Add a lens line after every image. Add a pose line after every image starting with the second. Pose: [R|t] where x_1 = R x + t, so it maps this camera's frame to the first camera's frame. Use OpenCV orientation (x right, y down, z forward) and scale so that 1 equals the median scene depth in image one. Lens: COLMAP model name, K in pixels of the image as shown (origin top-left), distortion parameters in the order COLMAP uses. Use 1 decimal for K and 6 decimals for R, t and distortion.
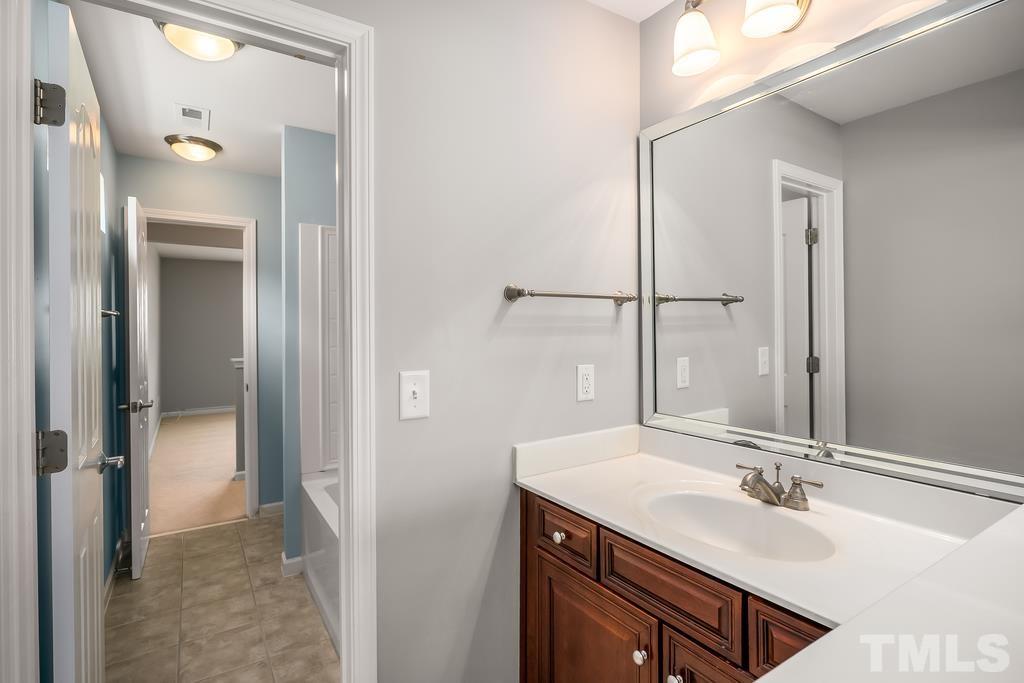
lens RADIAL K [[491.2, 0, 486.7], [0, 491.2, 324.4], [0, 0, 1]] dist [-0.000759, -0.000194]
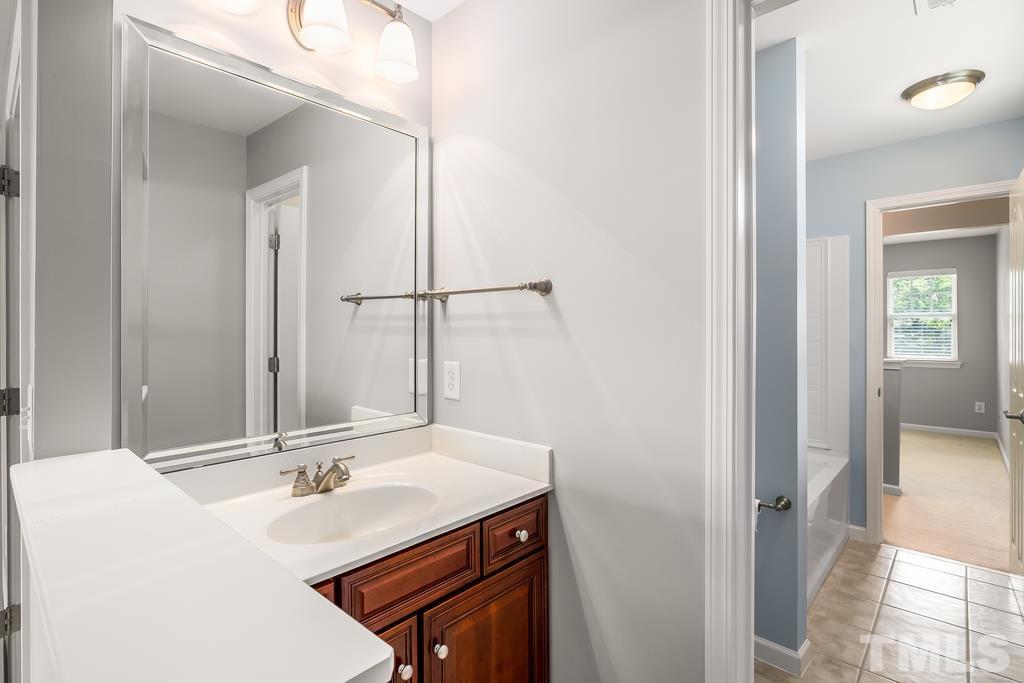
lens RADIAL K [[491.2, 0, 486.7], [0, 491.2, 324.4], [0, 0, 1]] dist [-0.000759, -0.000194]
pose [[-0.244922, 0.016548, 0.969401, -0.774118], [0.002150, 0.999861, -0.016524, 0.019645], [-0.969540, -0.001963, -0.244924, 1.258171]]
